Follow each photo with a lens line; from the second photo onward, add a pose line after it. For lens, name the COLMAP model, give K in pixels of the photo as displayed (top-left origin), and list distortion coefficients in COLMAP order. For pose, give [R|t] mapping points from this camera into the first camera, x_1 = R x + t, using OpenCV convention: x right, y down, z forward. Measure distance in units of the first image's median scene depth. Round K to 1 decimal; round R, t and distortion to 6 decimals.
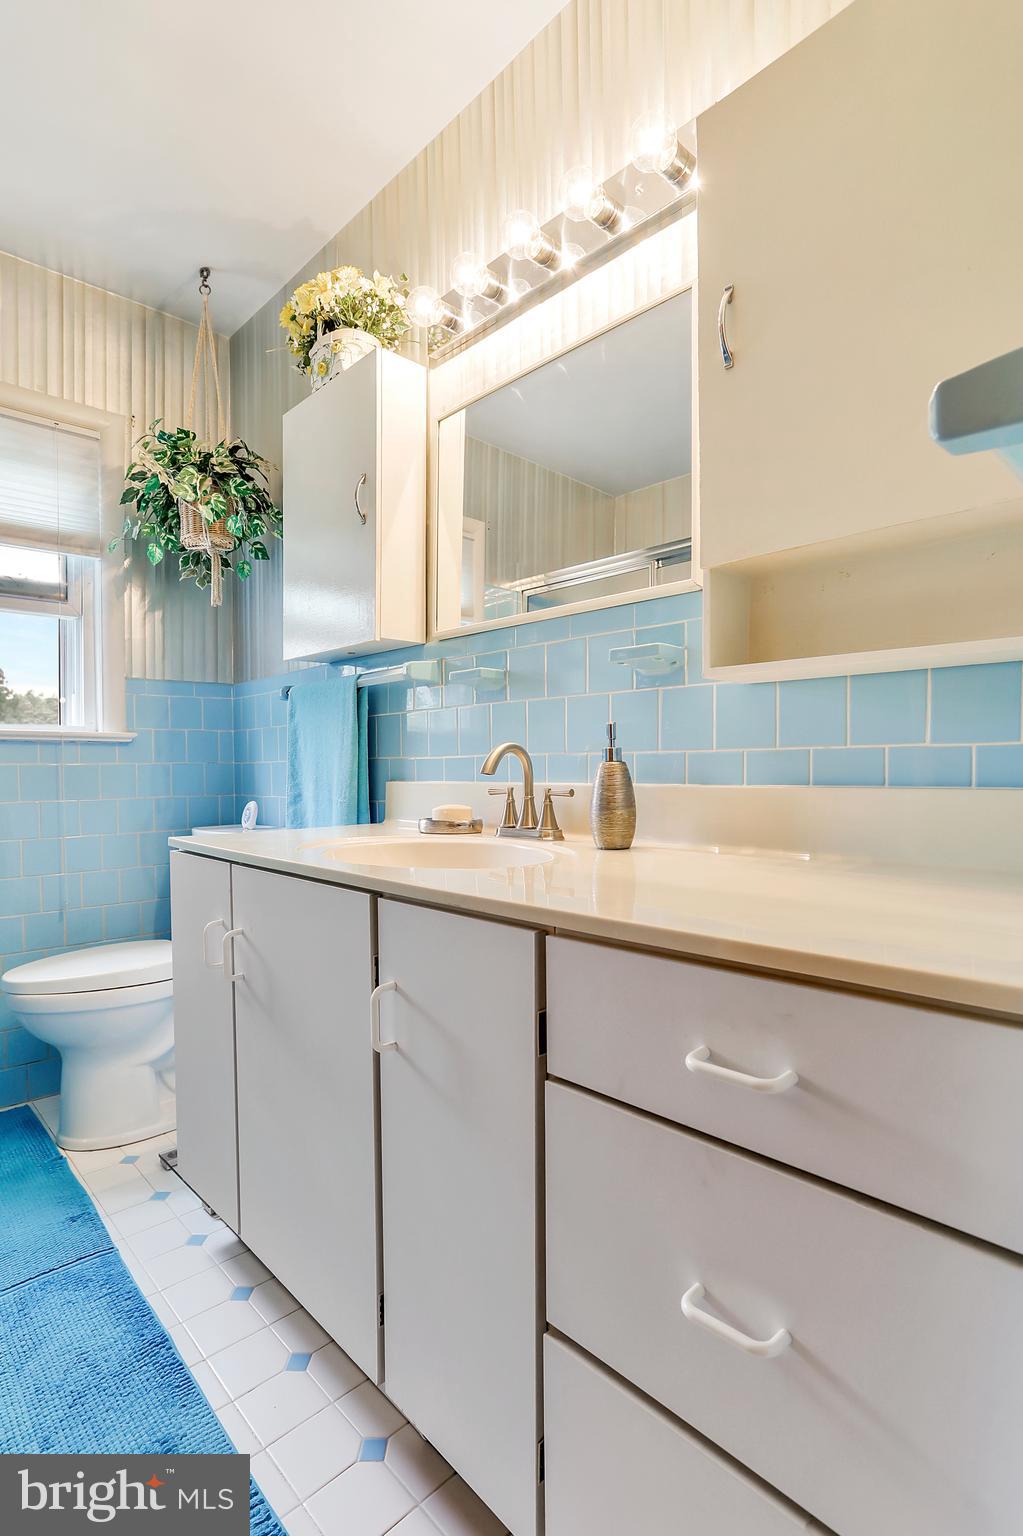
lens RADIAL K [[753.5, 0, 510.3], [0, 753.5, 771.6], [0, 0, 1]] dist [-0.029610, 0.000722]
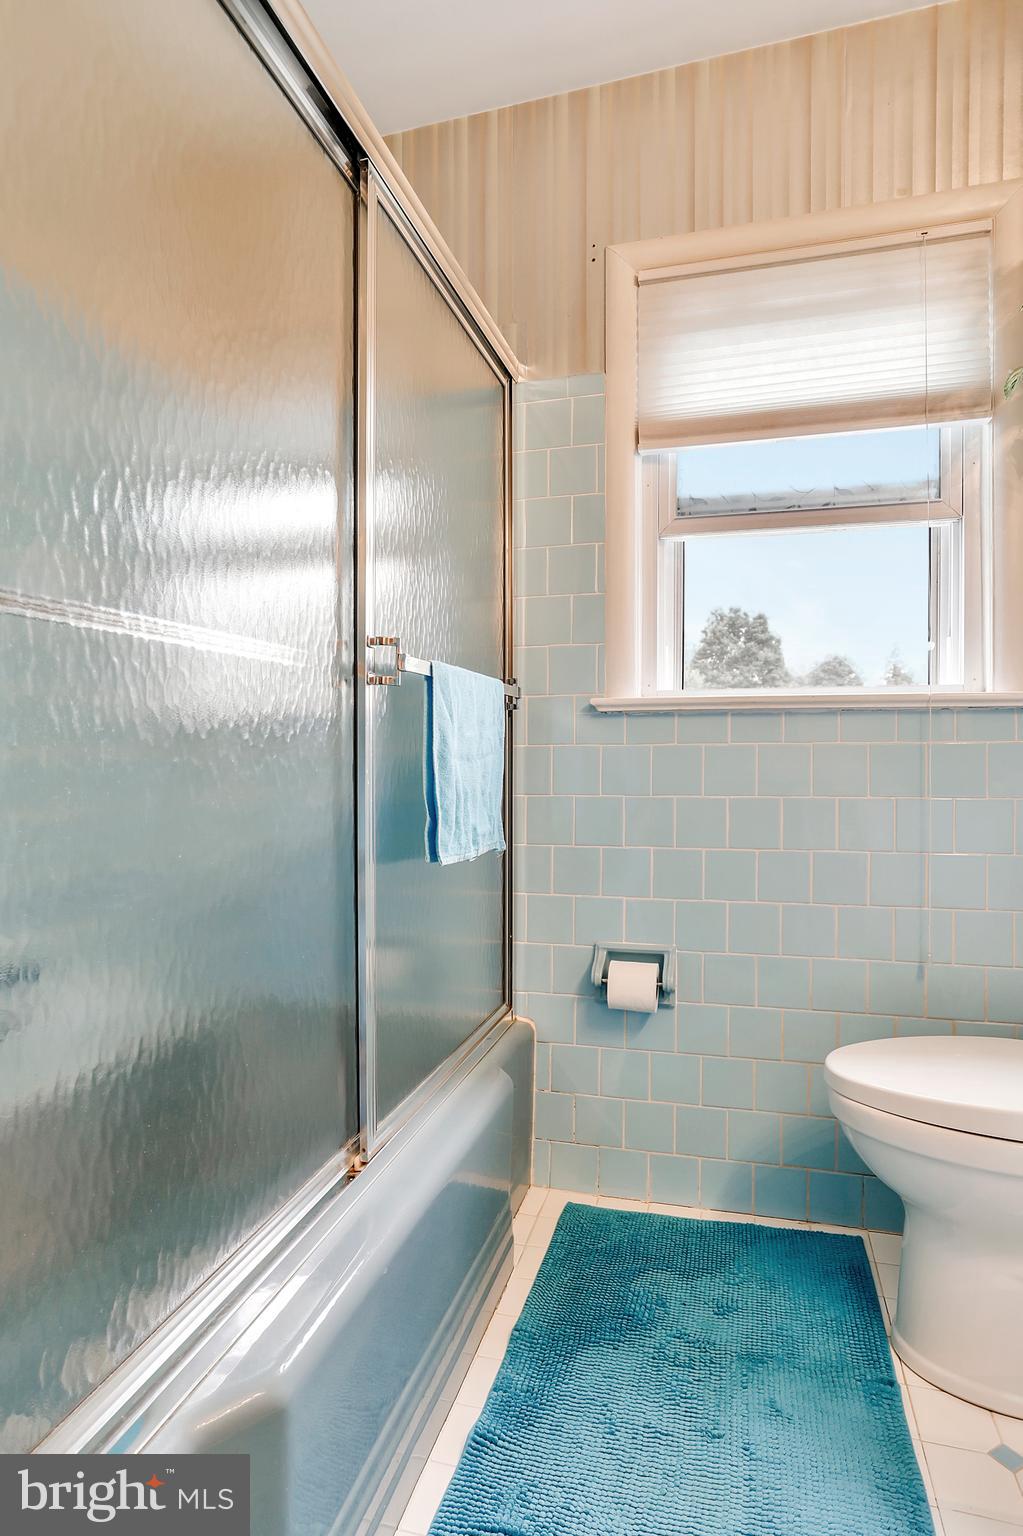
lens RADIAL K [[876.7, 0, 509.7], [0, 876.7, 764.3], [0, 0, 1]] dist [-0.001000, 0.003299]
pose [[0.510063, 0.013622, -0.860029, -0.115969], [-0.007933, 0.999907, 0.011133, 0.003750], [0.860100, 0.001144, 0.510124, 0.273164]]
